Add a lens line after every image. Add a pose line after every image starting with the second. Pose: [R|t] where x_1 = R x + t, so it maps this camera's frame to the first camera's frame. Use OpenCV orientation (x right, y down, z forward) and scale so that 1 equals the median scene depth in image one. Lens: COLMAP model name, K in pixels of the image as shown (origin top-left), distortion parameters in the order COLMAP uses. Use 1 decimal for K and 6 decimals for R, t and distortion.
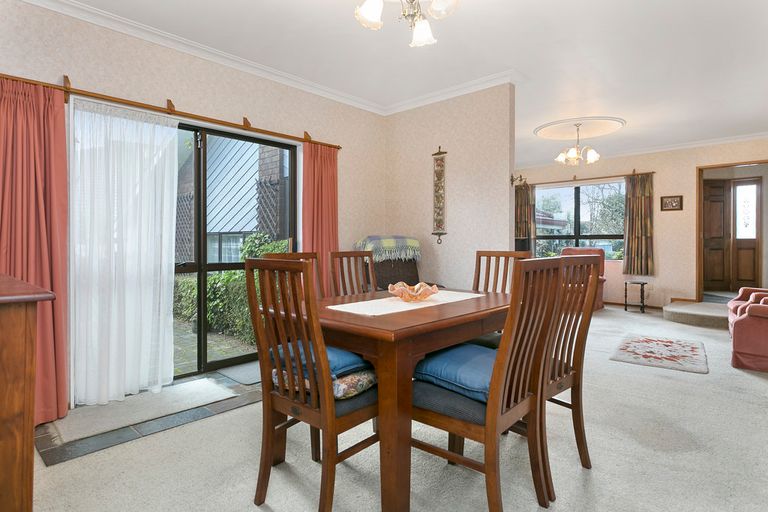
lens RADIAL K [[434.3, 0, 384.8], [0, 434.3, 252.7], [0, 0, 1]] dist [0.003212, 0.000317]
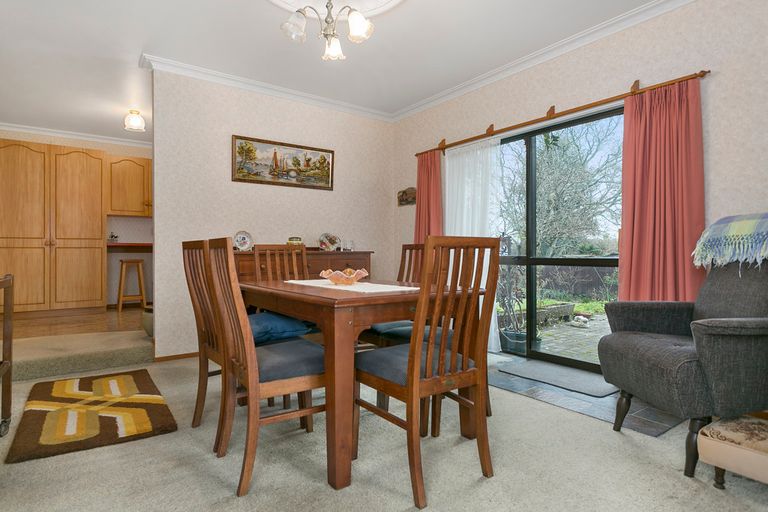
lens RADIAL K [[434.3, 0, 386.5], [0, 434.3, 253.1], [0, 0, 1]] dist [0.003212, 0.000317]
pose [[-0.178101, 0.006756, -0.983989, 0.768387], [-0.011322, 0.999896, 0.008915, 0.007978], [0.983947, 0.012728, -0.178006, 0.915268]]
